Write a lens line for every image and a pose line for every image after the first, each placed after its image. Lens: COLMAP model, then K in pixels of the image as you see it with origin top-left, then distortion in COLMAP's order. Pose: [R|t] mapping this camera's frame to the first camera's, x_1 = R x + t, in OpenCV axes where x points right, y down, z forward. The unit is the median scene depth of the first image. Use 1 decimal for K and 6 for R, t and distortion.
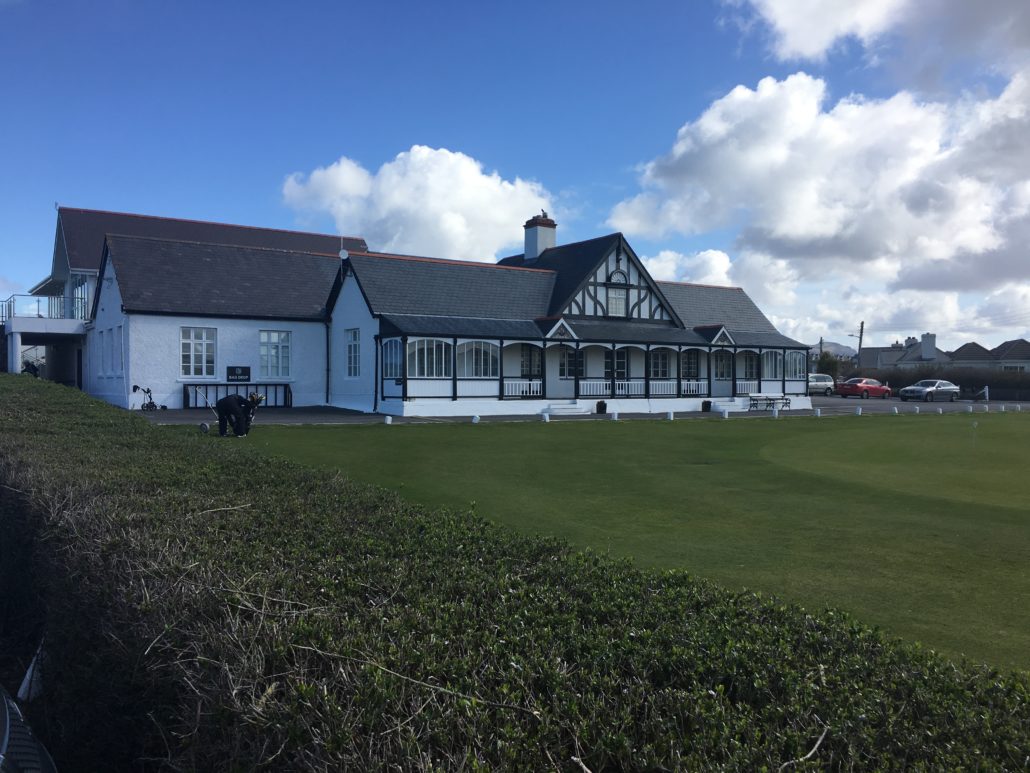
lens RADIAL K [[851.2, 0, 507.4], [0, 851.2, 376.6], [0, 0, 1]] dist [0.010919, -0.018266]
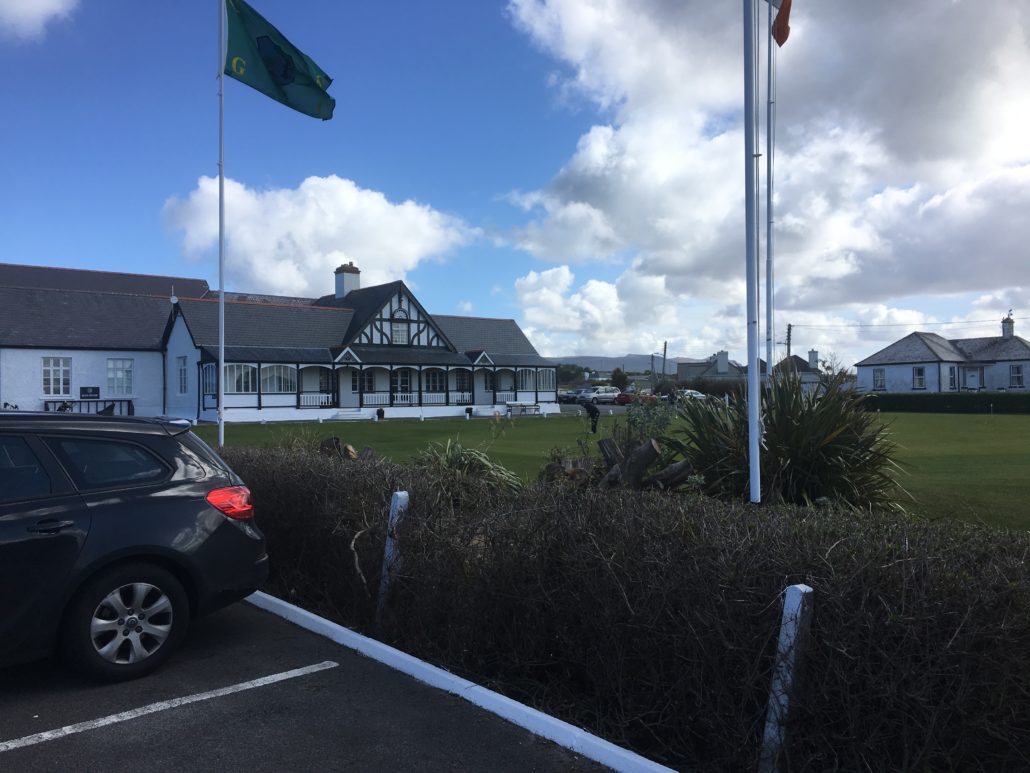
lens RADIAL K [[851.2, 0, 522.8], [0, 851.2, 397.2], [0, 0, 1]] dist [0.010919, -0.018266]
pose [[0.993637, -0.016991, 0.111340, 0.177710], [0.016483, 0.999849, 0.005482, 0.006806], [-0.111417, -0.003612, 0.993767, -0.332968]]
